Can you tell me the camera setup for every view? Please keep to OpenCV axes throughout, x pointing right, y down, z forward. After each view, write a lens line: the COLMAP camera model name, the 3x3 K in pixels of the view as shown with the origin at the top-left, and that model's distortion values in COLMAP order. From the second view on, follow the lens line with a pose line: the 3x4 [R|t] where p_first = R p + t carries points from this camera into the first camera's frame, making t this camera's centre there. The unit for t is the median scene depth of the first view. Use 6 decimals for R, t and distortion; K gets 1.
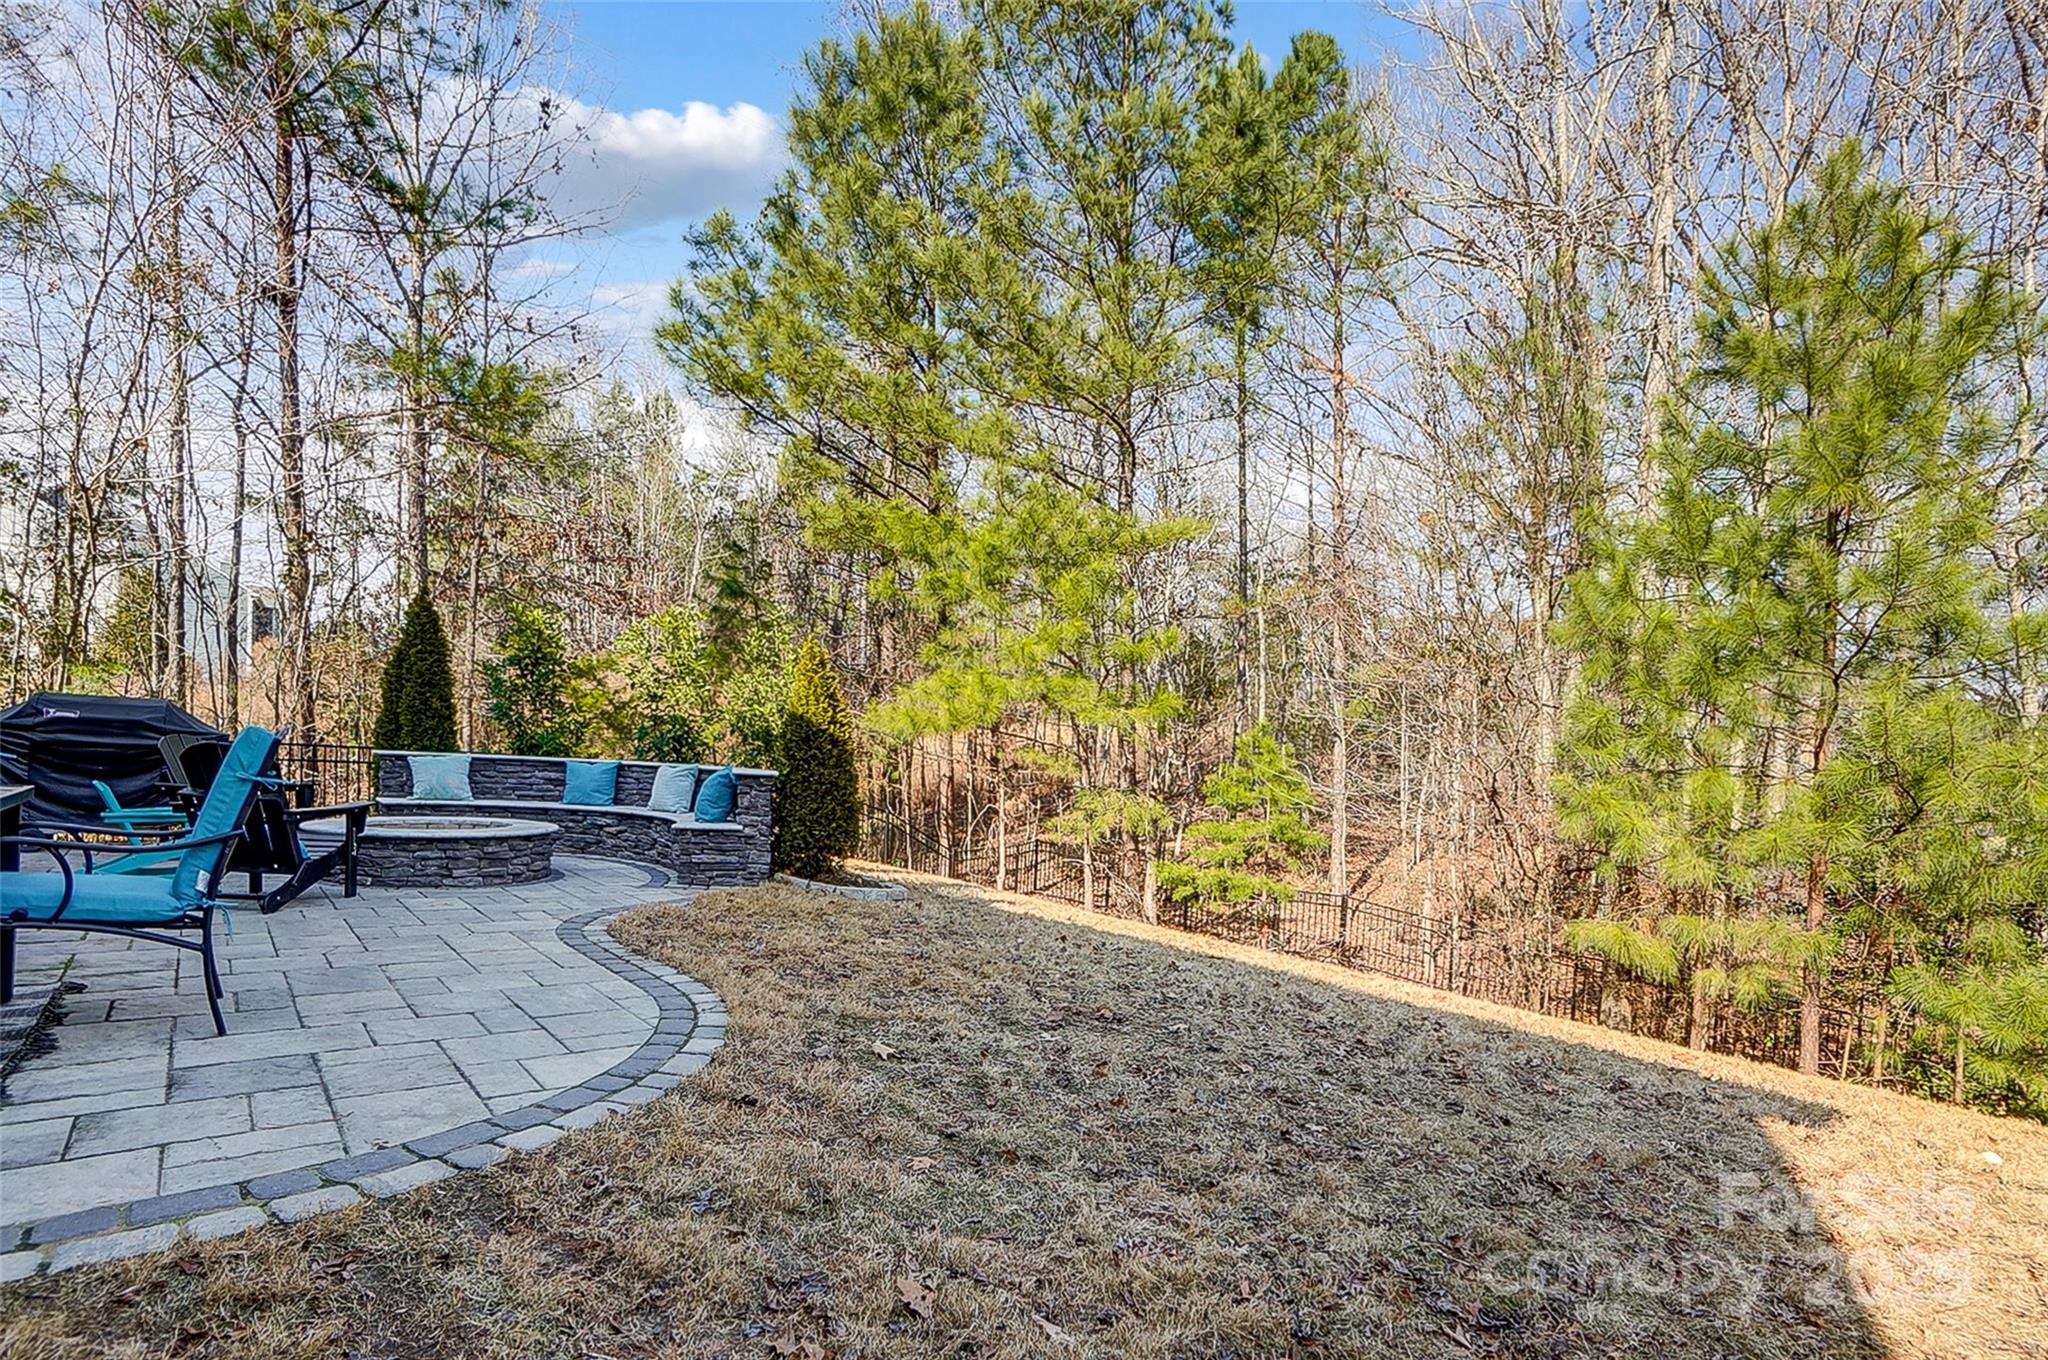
lens RADIAL K [[998.0, 0, 1012.3], [0, 998.0, 808.9], [0, 0, 1]] dist [-0.030571, 0.000486]
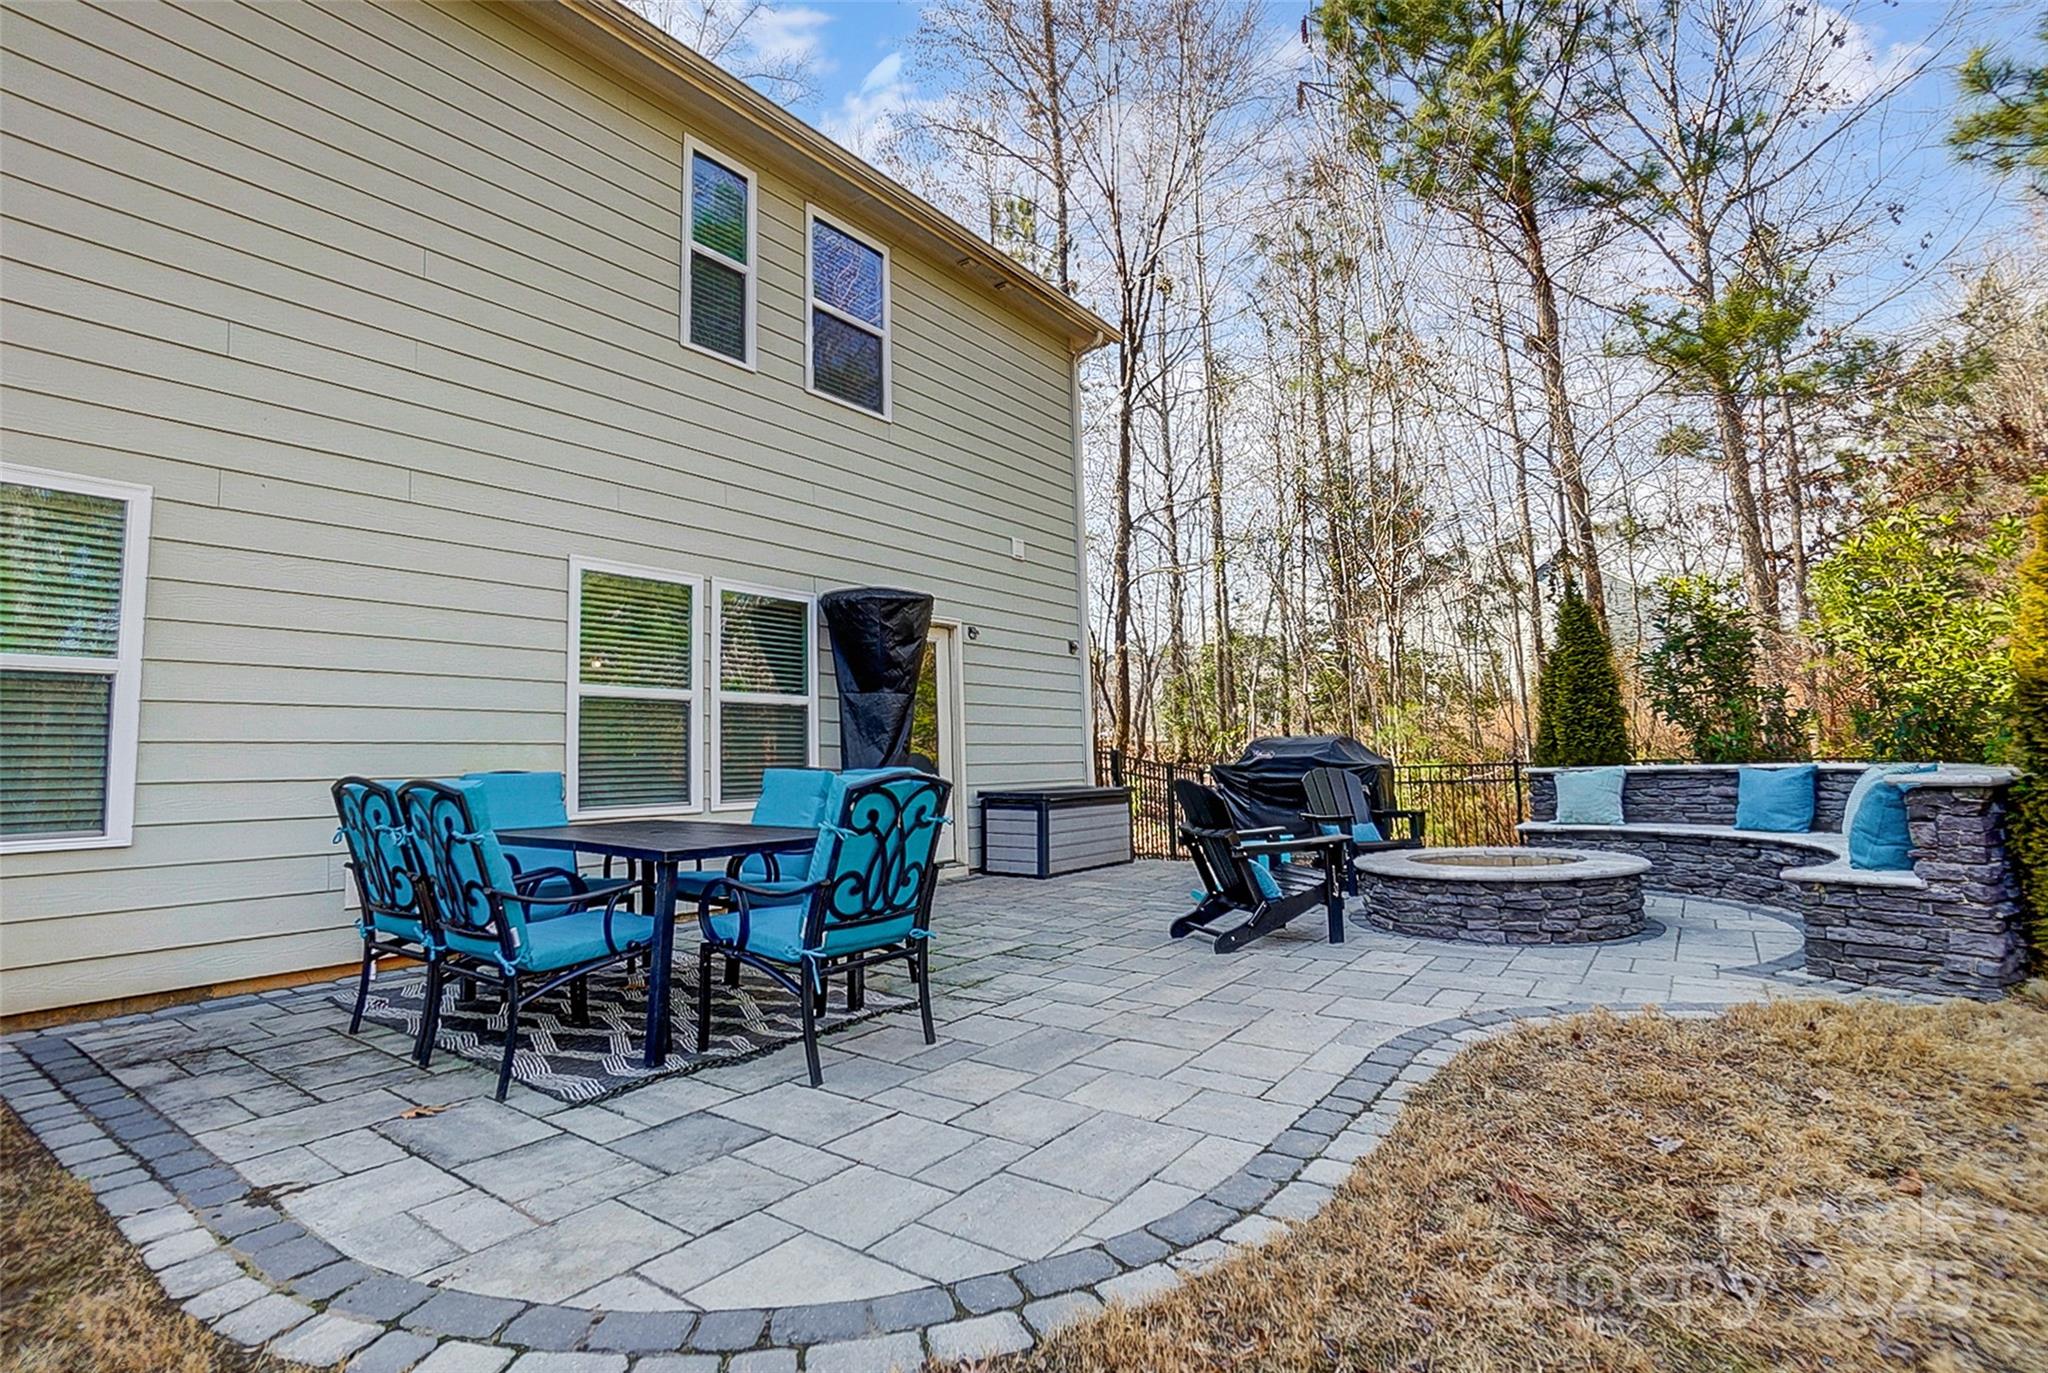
lens RADIAL K [[971.4, 0, 1024.0], [0, 971.4, 686.5], [0, 0, 1]] dist [-0.065207, 0.020223]
pose [[0.252802, -0.132906, -0.958346, 0.090046], [-0.000847, 0.990489, -0.137587, -0.015217], [0.967518, 0.035594, 0.250285, 0.346972]]
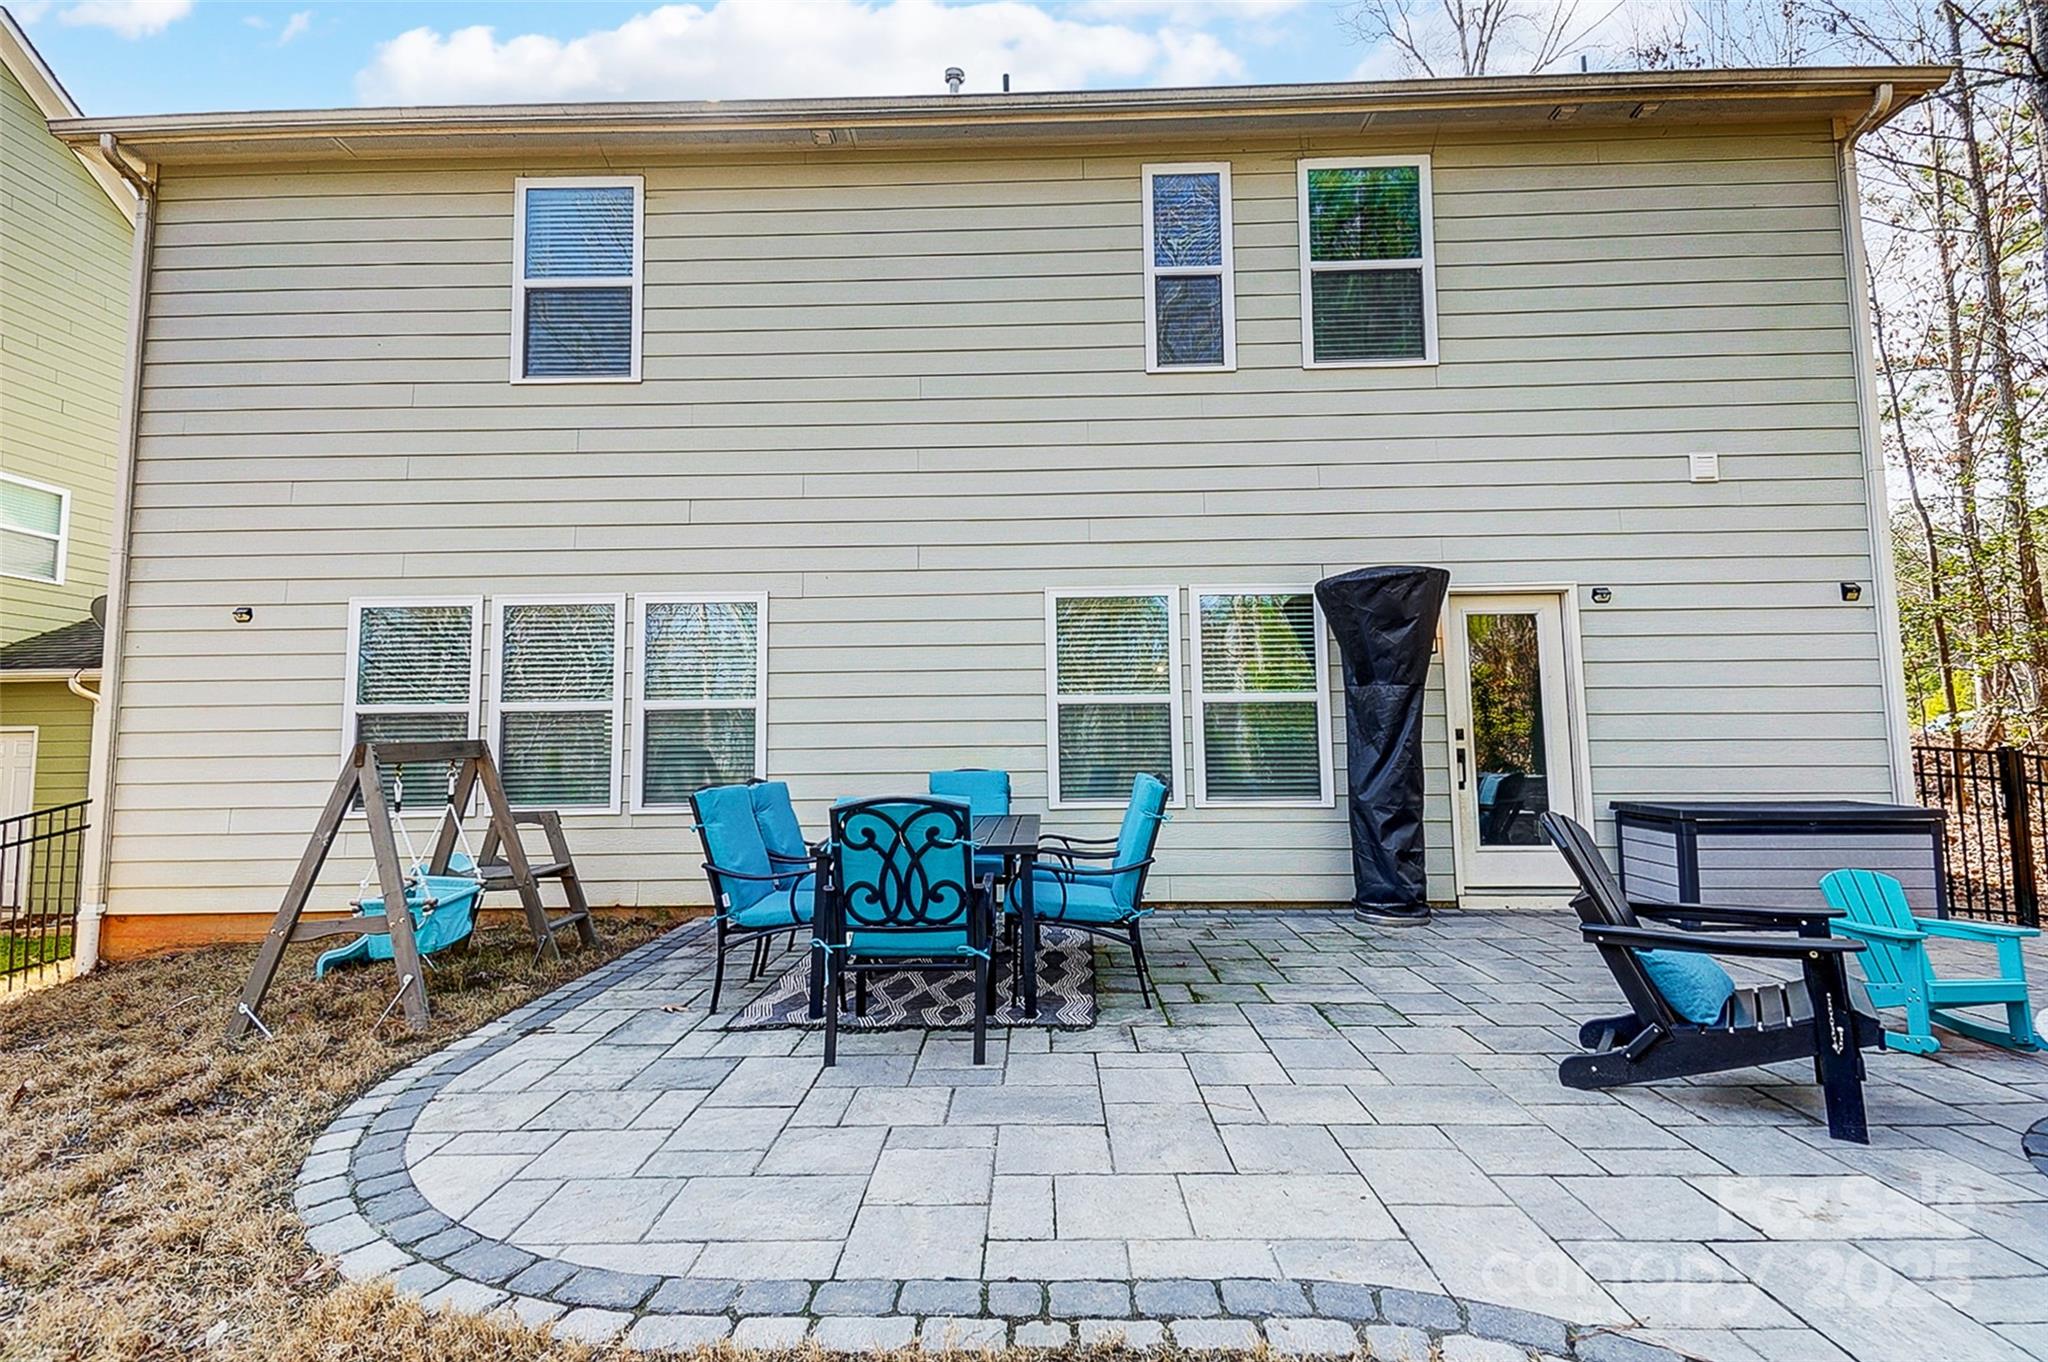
lens RADIAL K [[939.3, 0, 1024.0], [0, 939.3, 681.0], [0, 0, 1]] dist [0.024389, -0.001177]
pose [[-0.642642, -0.102745, -0.759246, -0.021507], [-0.053257, 0.994561, -0.089512, -0.049497], [0.764314, -0.017089, -0.644618, 0.696028]]
